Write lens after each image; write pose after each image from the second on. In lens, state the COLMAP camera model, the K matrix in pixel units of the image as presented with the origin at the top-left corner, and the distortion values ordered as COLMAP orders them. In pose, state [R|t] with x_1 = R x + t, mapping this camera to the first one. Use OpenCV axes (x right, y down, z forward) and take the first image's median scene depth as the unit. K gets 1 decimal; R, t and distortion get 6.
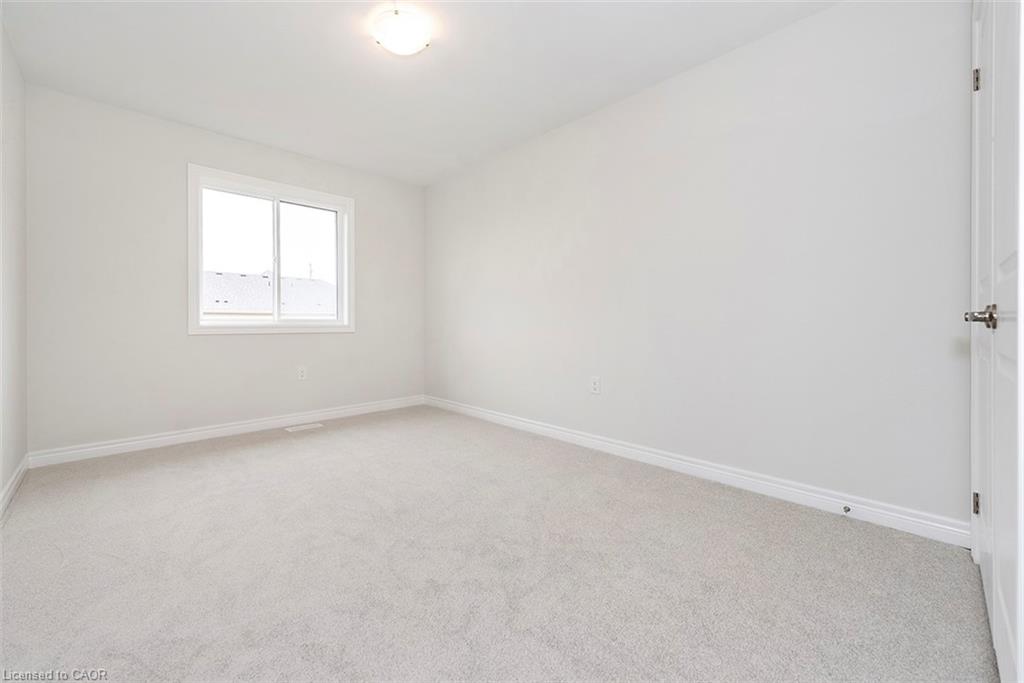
lens RADIAL K [[414.8, 0, 510.7], [0, 414.8, 326.7], [0, 0, 1]] dist [0.000721, -0.000380]
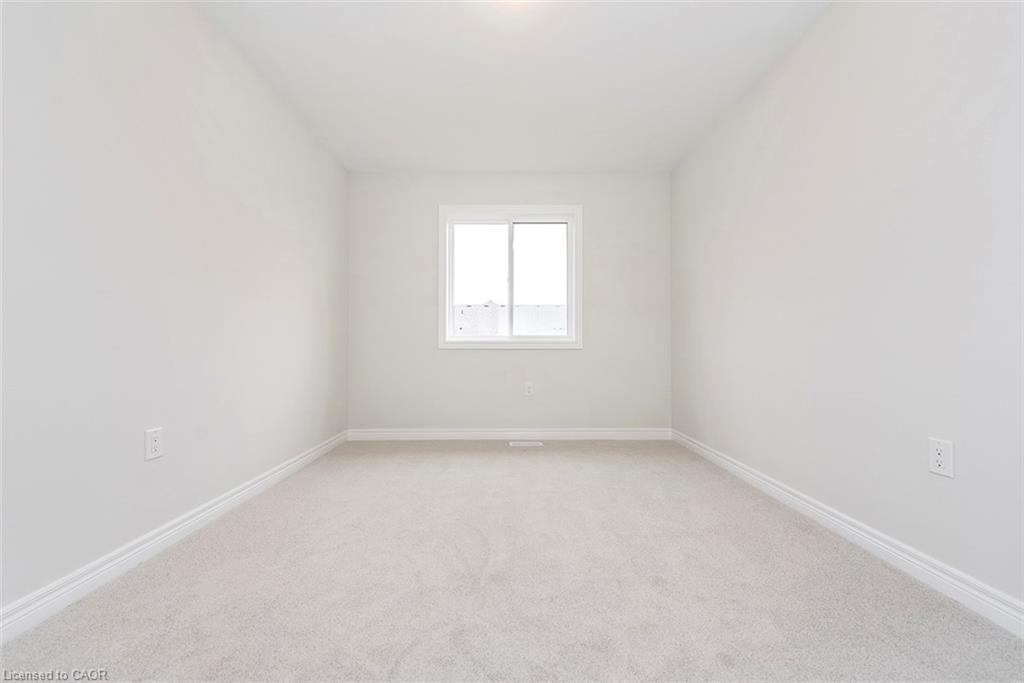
lens RADIAL K [[405.7, 0, 512.0], [0, 405.7, 341.5], [0, 0, 1]] dist [-0.001026, -0.000159]
pose [[0.712714, -0.008431, -0.701404, 0.155940], [-0.008244, 0.999758, -0.020395, 0.017615], [0.701406, 0.020318, 0.712472, 0.273099]]
